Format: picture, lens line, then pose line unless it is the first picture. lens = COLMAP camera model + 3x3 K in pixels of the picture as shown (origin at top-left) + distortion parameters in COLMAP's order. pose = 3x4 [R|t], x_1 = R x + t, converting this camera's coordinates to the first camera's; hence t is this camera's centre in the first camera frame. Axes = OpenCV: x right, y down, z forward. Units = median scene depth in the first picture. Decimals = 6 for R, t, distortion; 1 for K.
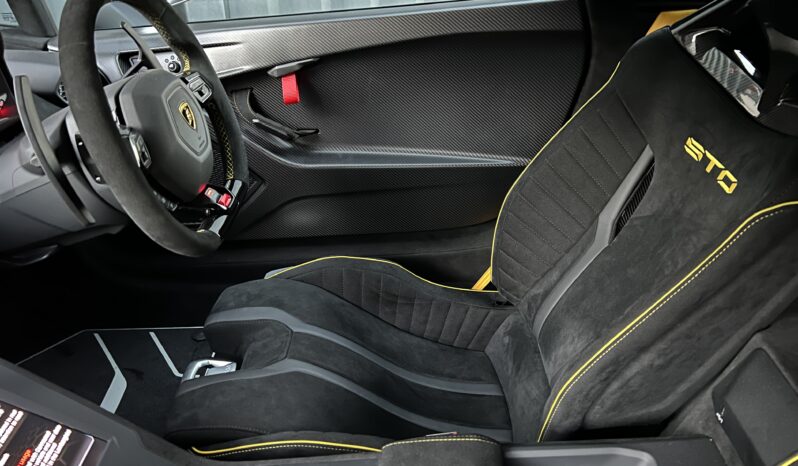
lens RADIAL K [[631.6, 0, 399.5], [0, 631.6, 232.4], [0, 0, 1]] dist [0.051890, -0.058014]
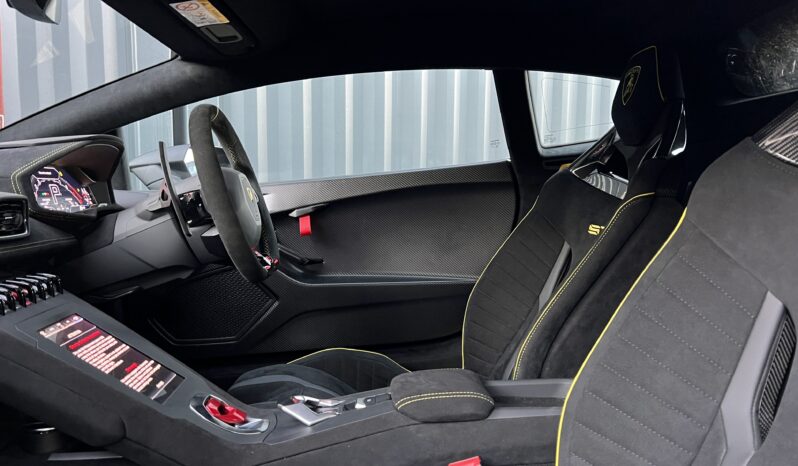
lens RADIAL K [[631.6, 0, 396.9], [0, 631.6, 233.3], [0, 0, 1]] dist [0.051890, -0.058014]
pose [[0.998133, 0.001178, 0.061063, -0.062853], [0.026555, 0.891988, -0.451279, 0.429078], [-0.054999, 0.452058, 0.890291, -0.218437]]
